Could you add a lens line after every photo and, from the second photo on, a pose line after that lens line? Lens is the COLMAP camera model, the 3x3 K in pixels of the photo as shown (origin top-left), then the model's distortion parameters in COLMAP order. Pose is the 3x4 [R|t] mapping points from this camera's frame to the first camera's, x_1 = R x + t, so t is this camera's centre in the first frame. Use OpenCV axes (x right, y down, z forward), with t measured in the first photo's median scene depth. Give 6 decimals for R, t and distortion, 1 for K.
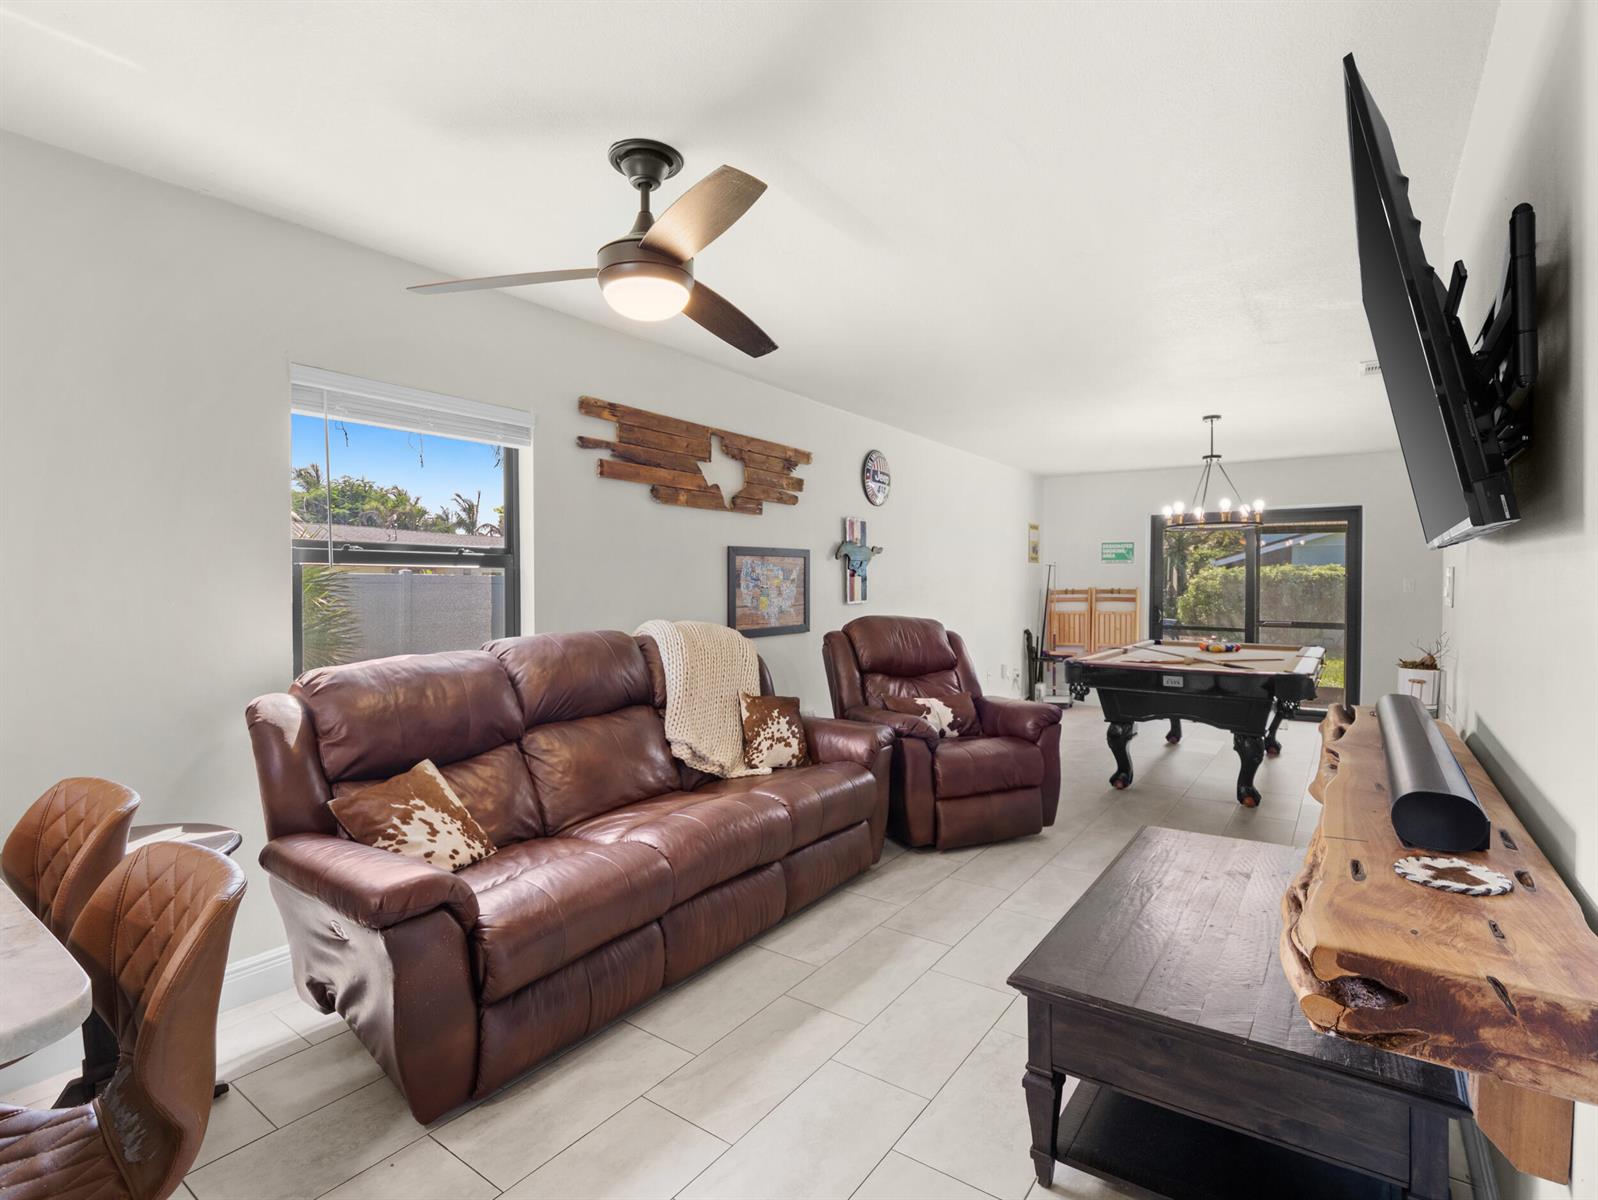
lens RADIAL K [[781.1, 0, 799.0], [0, 781.1, 600.0], [0, 0, 1]] dist [0.000090, 0.000006]
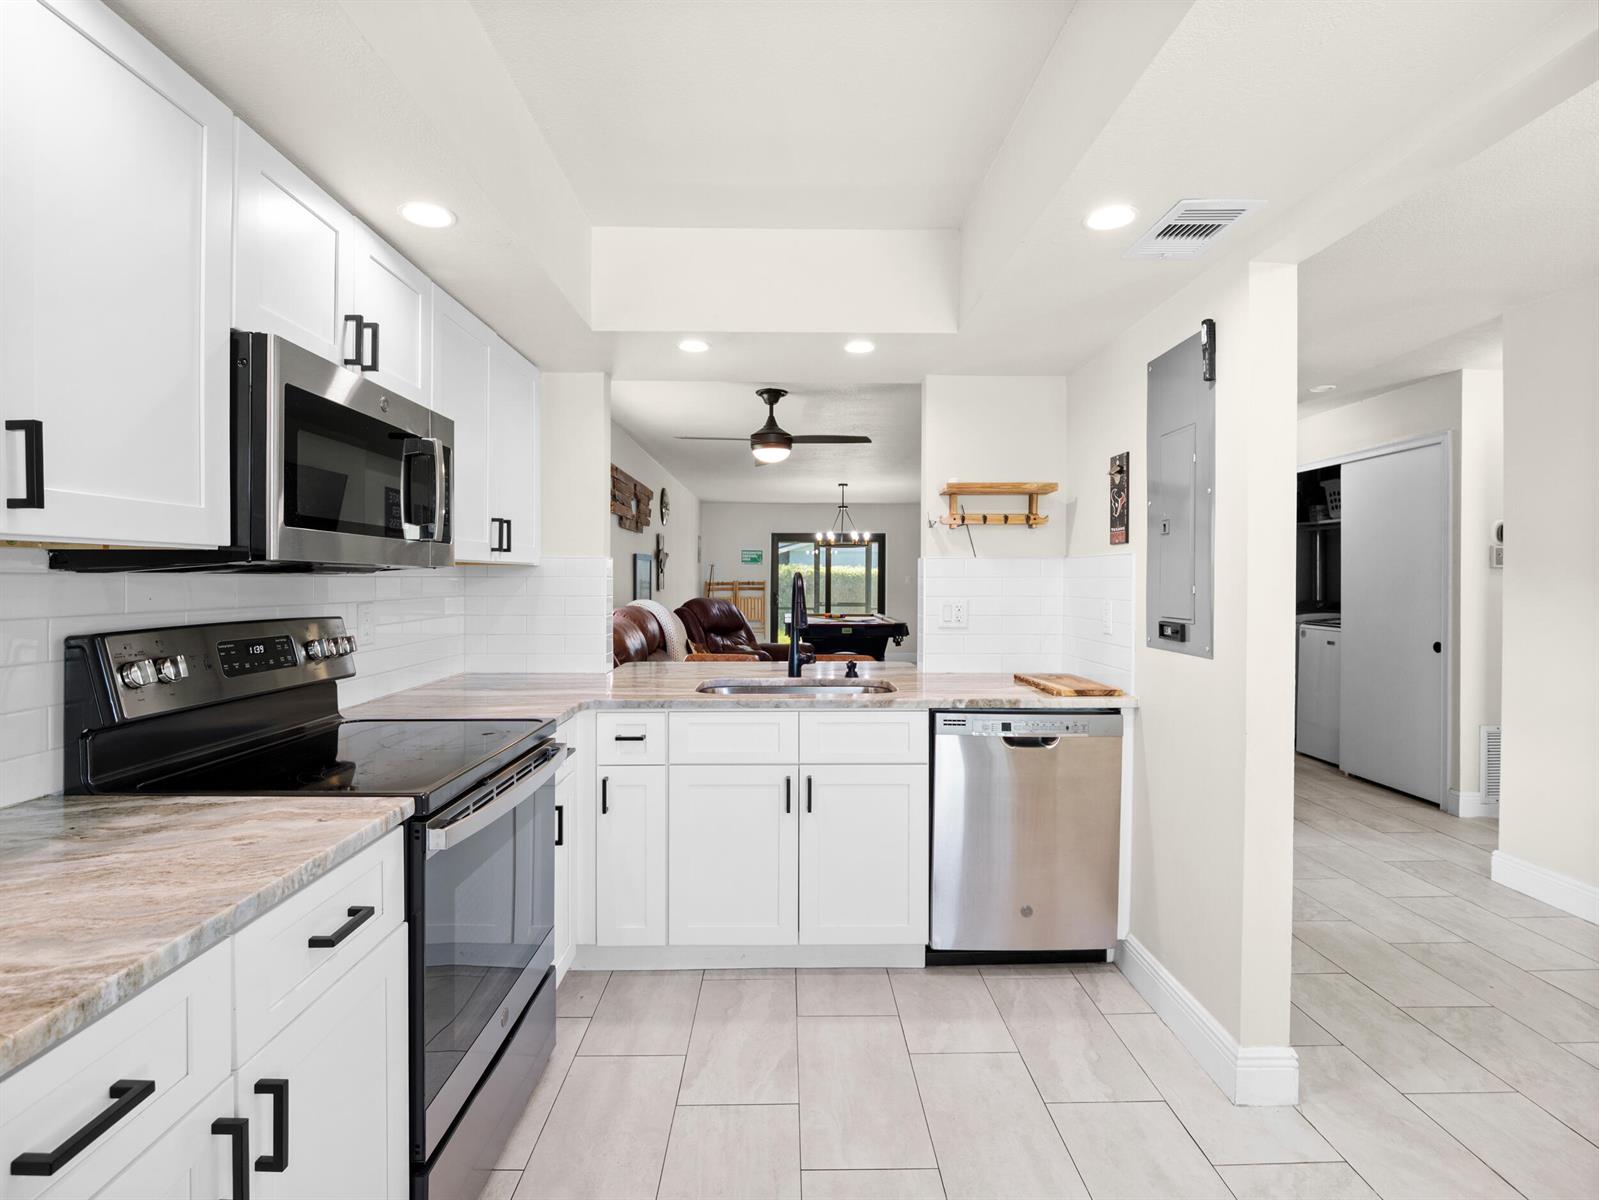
lens RADIAL K [[781.6, 0, 799.5], [0, 781.6, 600.0], [0, 0, 1]] dist [0.000090, 0.000006]
pose [[0.801847, -0.013934, 0.597366, -0.413003], [0.009214, 0.999898, 0.010956, 0.005260], [-0.597458, -0.003281, 0.801894, -0.245686]]
